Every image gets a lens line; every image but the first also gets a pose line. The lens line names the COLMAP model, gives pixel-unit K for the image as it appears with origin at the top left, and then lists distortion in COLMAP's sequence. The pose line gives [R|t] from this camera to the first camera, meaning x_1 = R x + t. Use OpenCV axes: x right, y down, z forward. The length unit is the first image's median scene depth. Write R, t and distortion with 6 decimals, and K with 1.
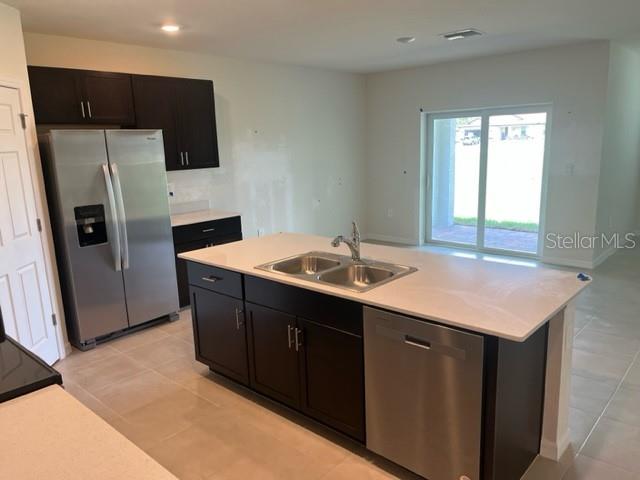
lens RADIAL K [[485.4, 0, 320.0], [0, 485.4, 240.0], [0, 0, 1]] dist [0.003616, 0.000028]
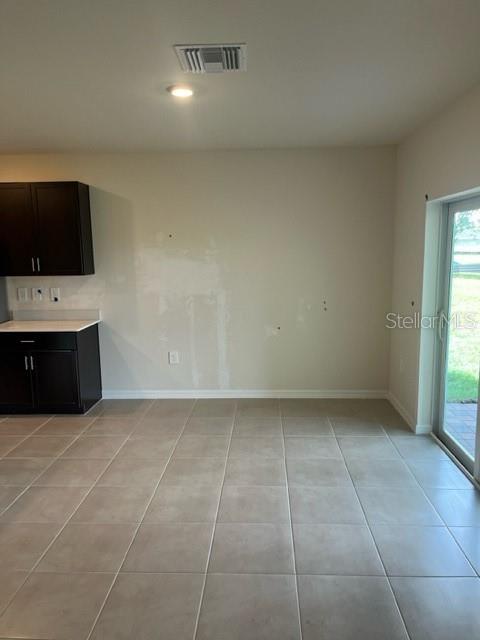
lens RADIAL K [[485.4, 0, 240.0], [0, 485.4, 320.0], [0, 0, 1]] dist [0.003616, 0.000028]
pose [[0.635813, 0.139496, -0.759133, 0.596527], [-0.158491, 0.986170, 0.048471, -0.139077], [0.755396, 0.089497, 0.649128, 0.559838]]
